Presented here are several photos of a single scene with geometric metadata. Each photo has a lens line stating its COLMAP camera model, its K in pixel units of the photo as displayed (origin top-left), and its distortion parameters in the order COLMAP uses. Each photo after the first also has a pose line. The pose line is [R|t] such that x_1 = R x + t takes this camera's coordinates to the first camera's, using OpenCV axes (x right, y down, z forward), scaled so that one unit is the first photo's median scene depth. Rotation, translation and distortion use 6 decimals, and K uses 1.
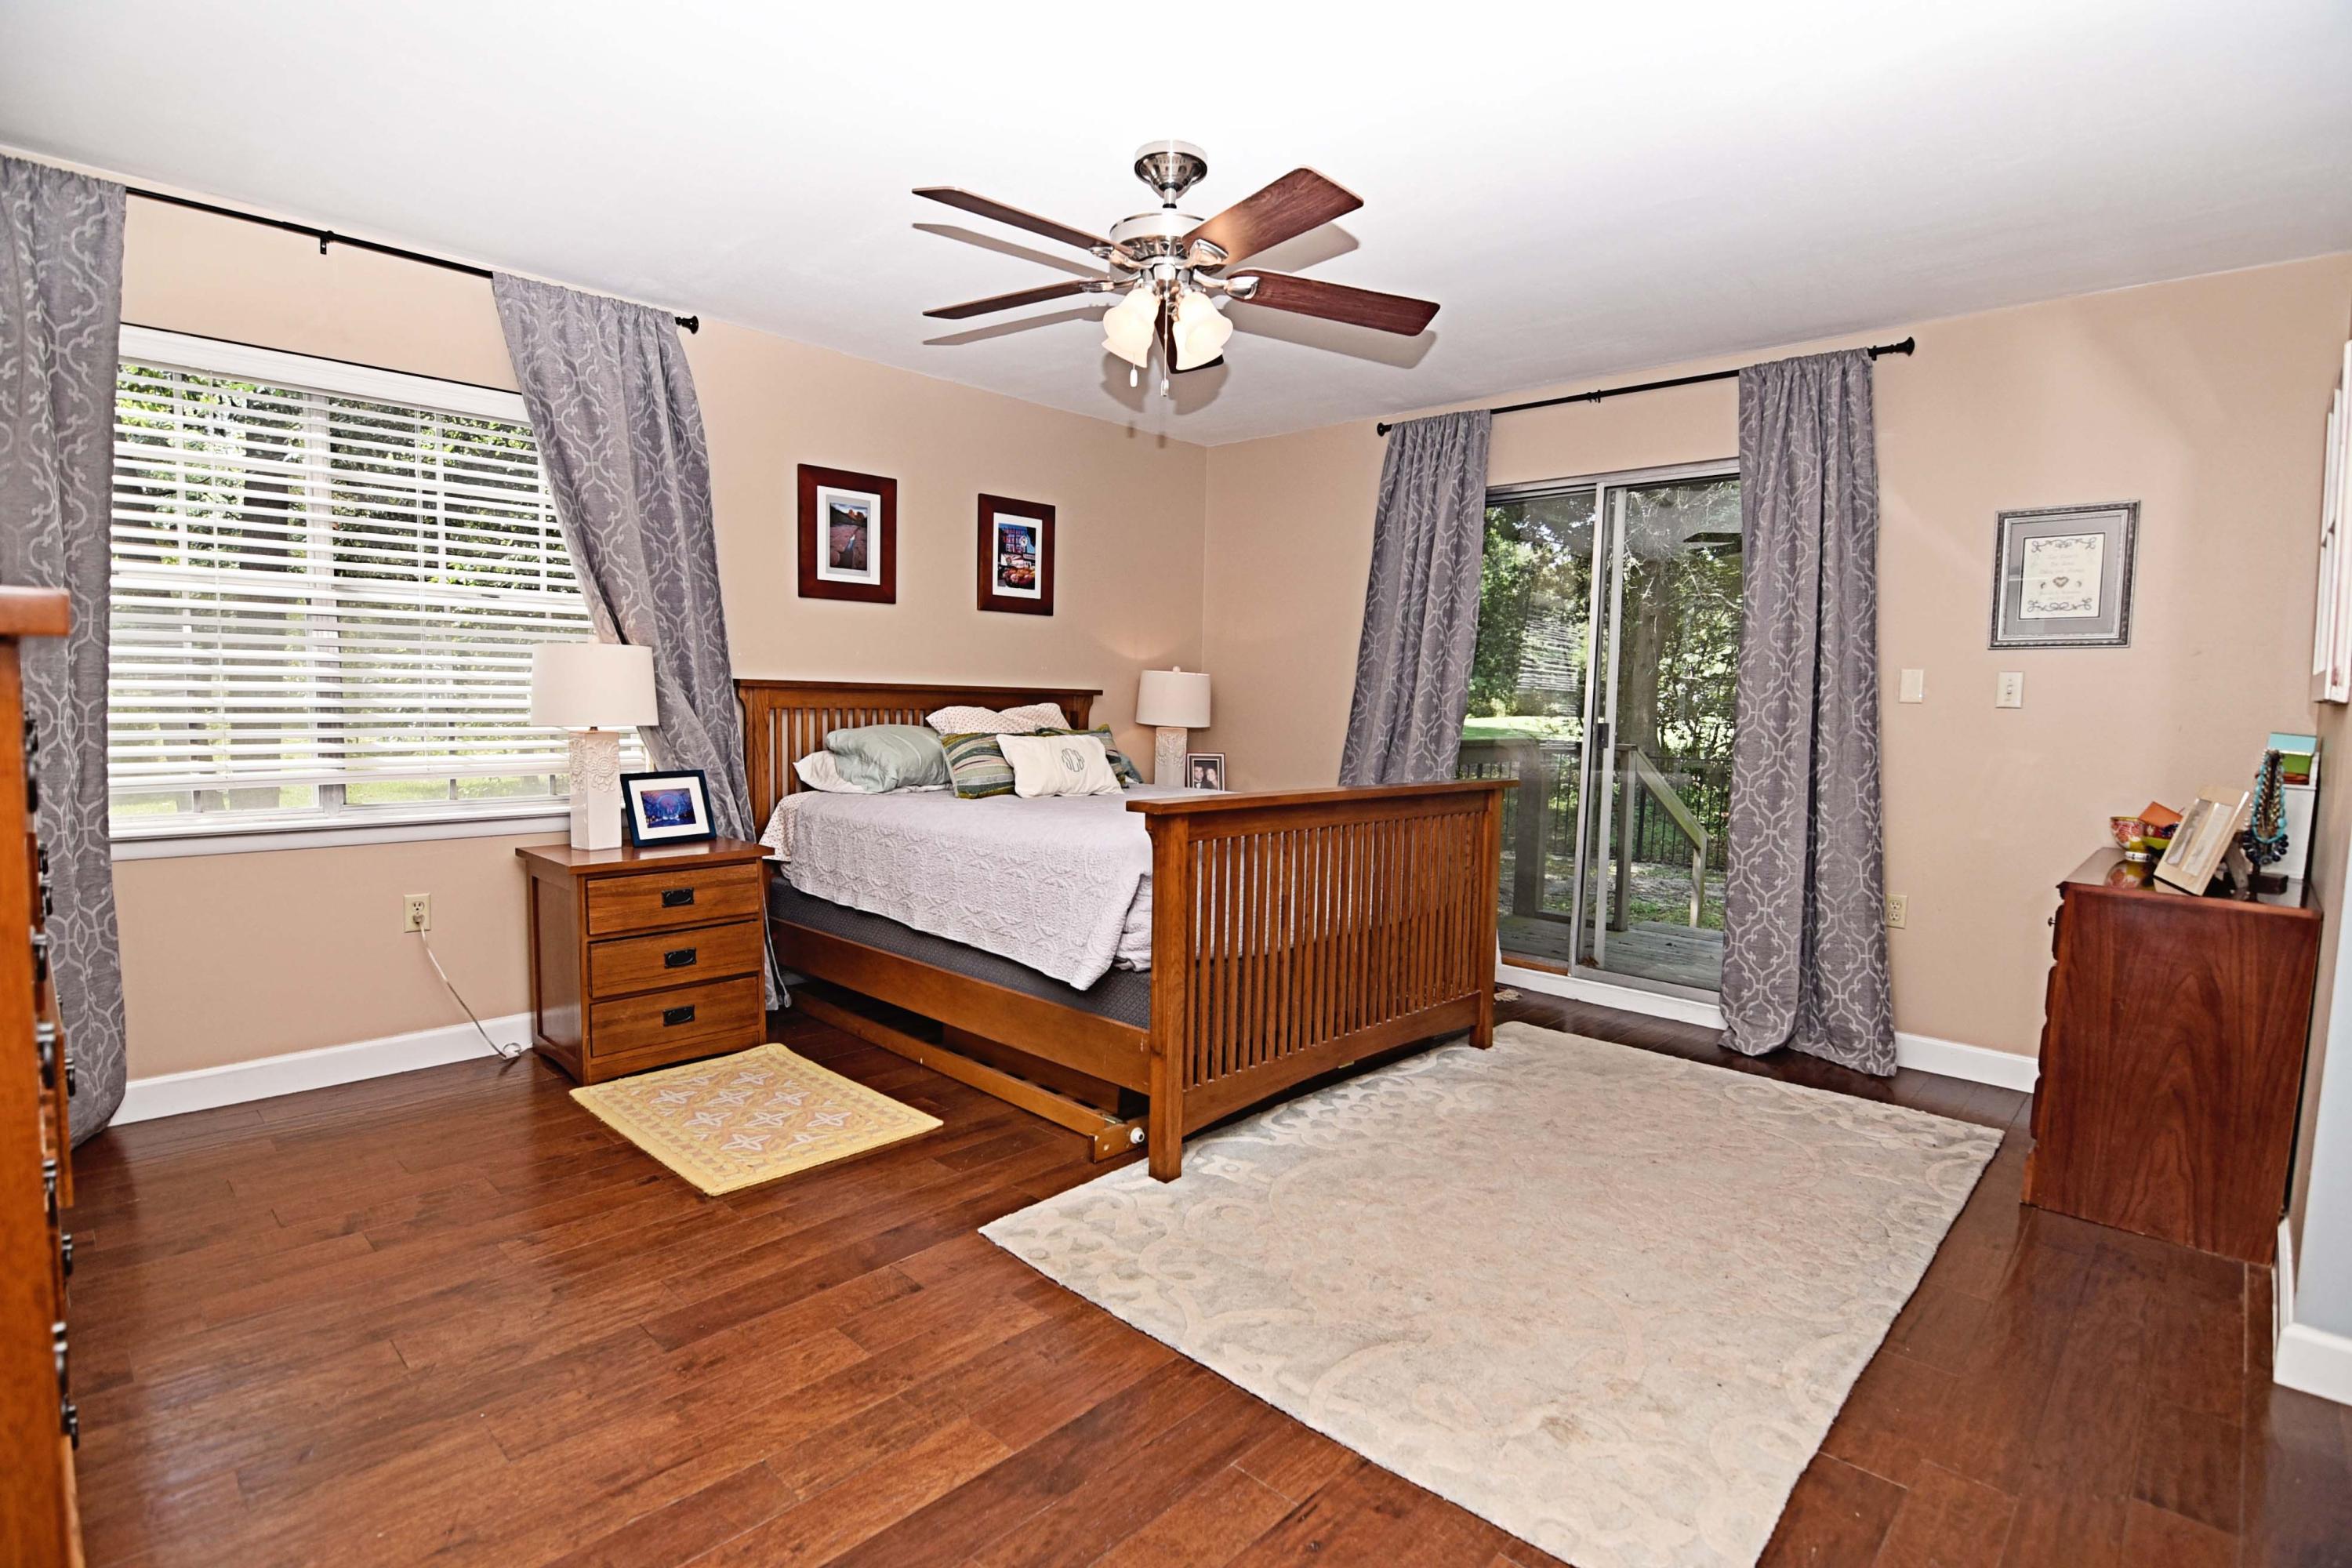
lens RADIAL K [[1146.3, 0, 1176.0], [0, 1146.3, 784.0], [0, 0, 1]] dist [0.000239, -0.006749]
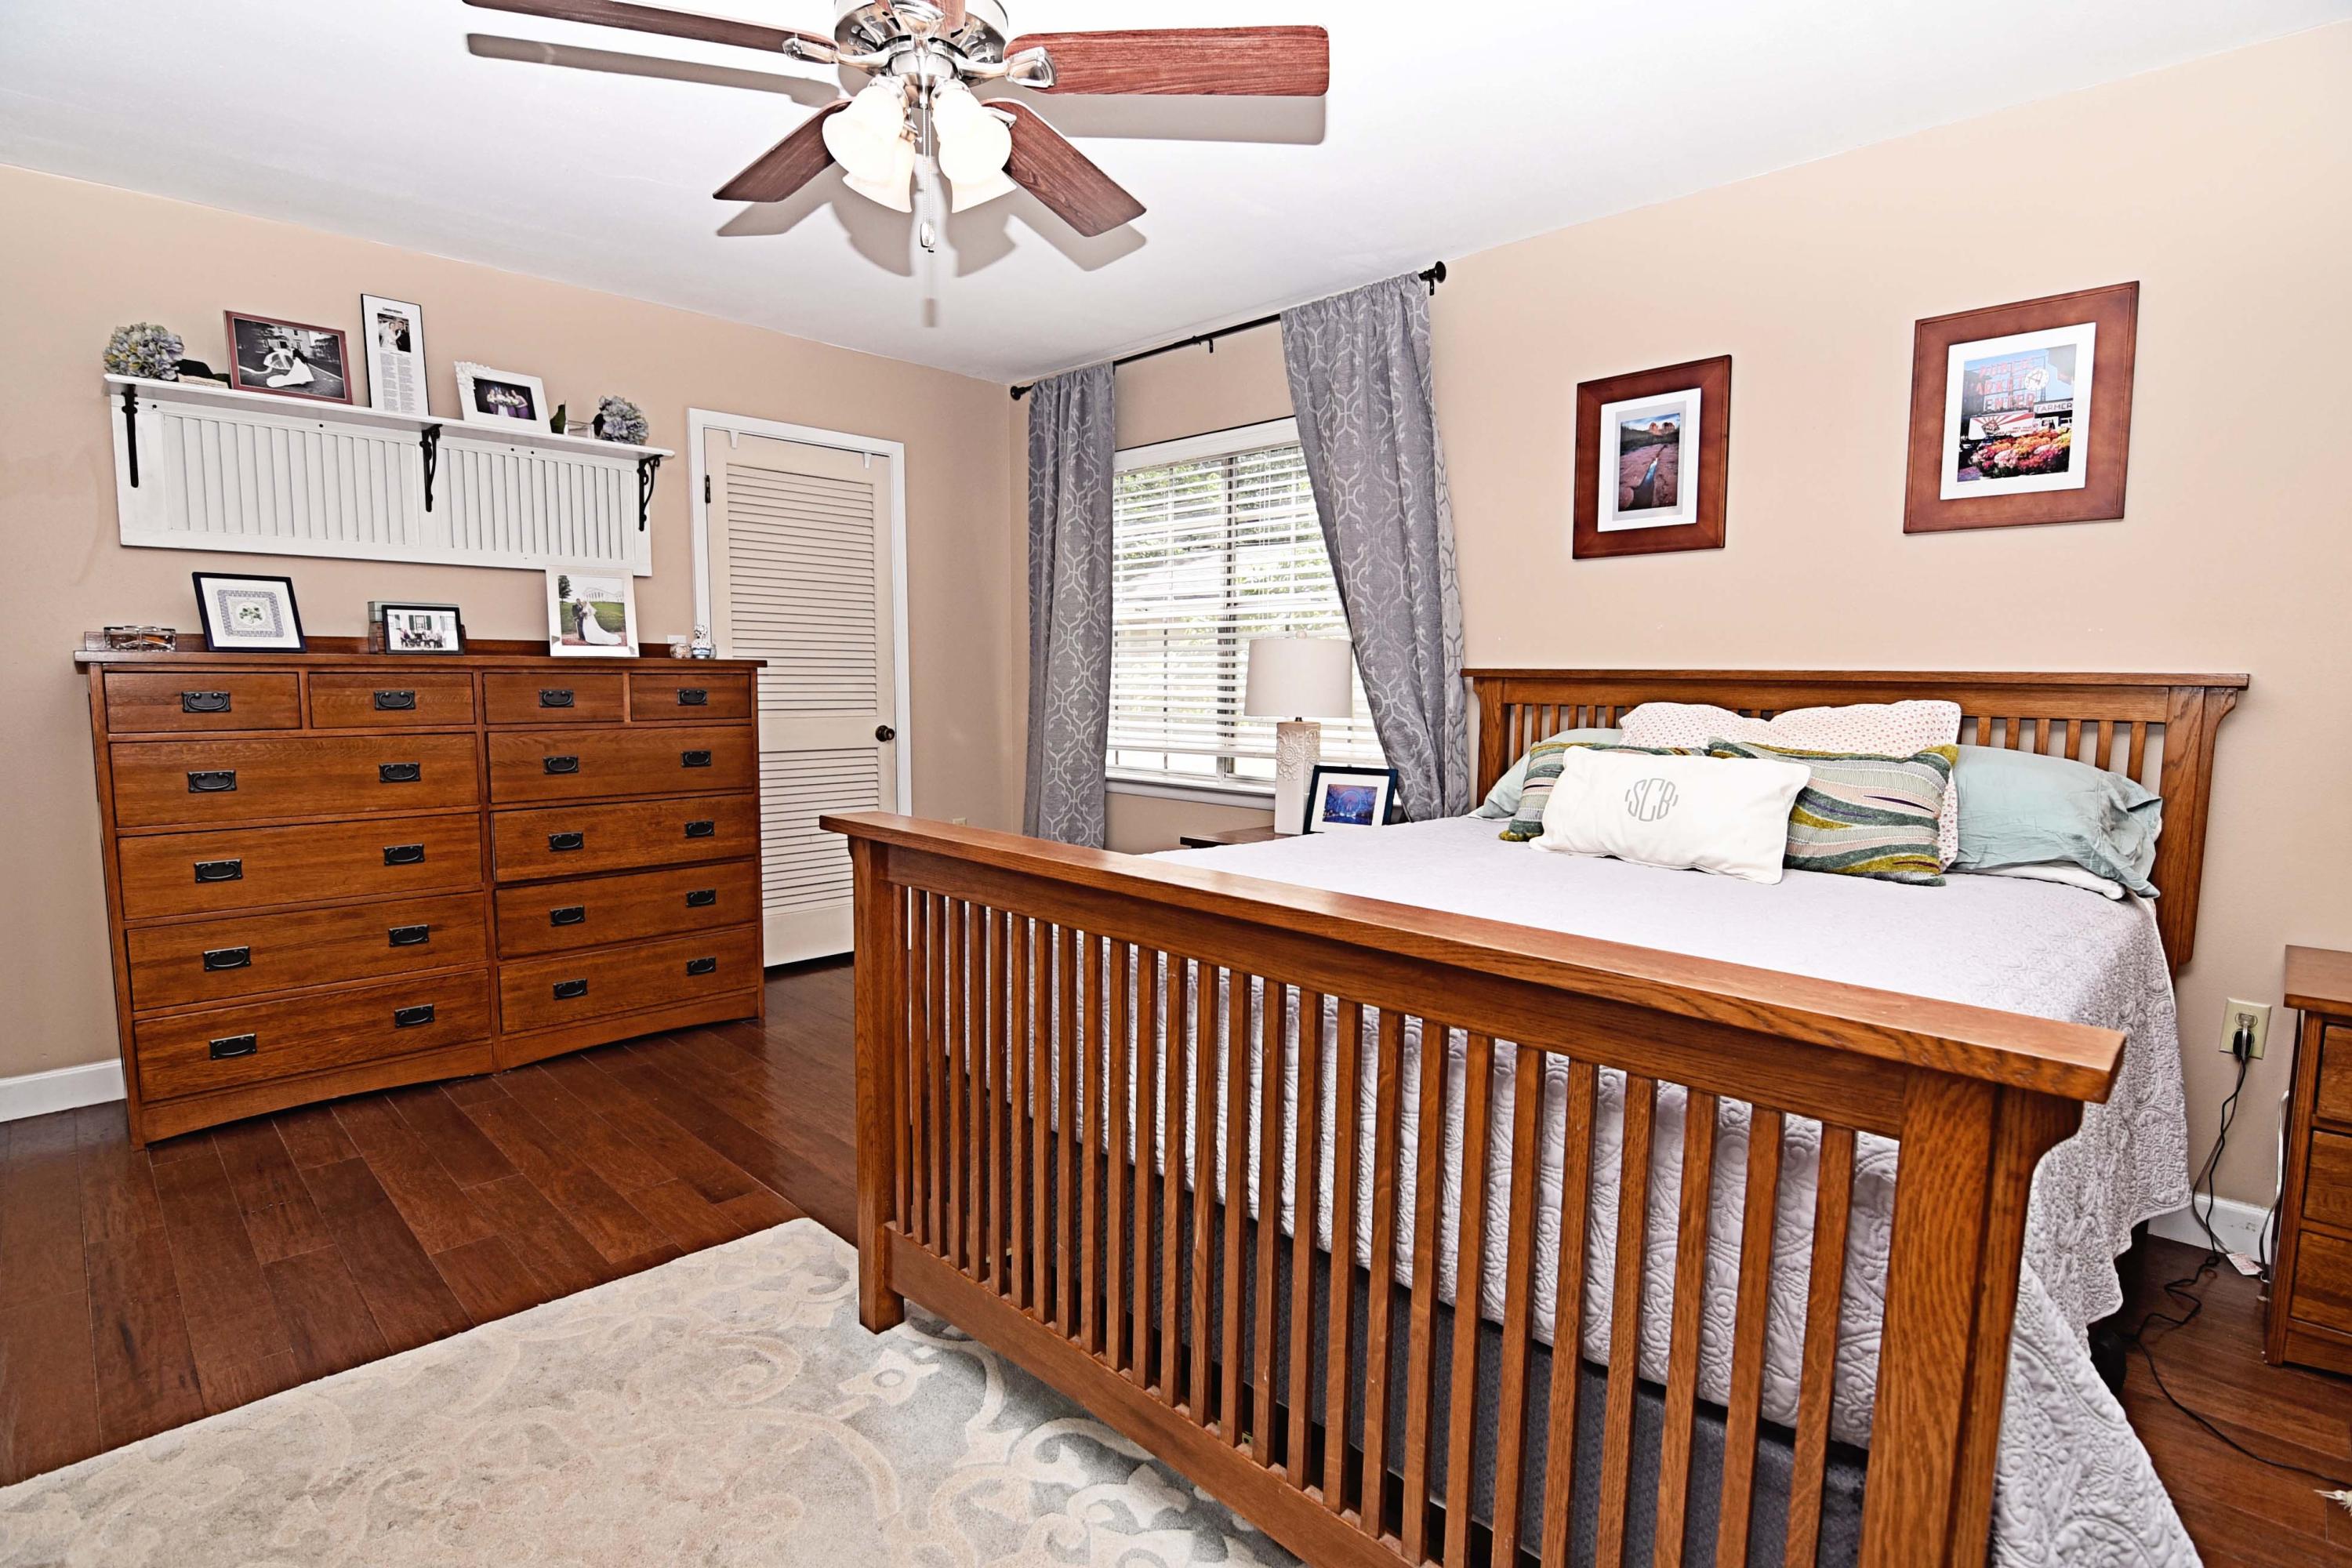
lens RADIAL K [[1146.3, 0, 1176.0], [0, 1146.3, 784.0], [0, 0, 1]] dist [0.000239, -0.006749]
pose [[-0.031519, 0.070909, -0.996985, 0.448327], [-0.090457, 0.993185, 0.073498, -0.046407], [0.995401, 0.092501, -0.024890, 0.761518]]
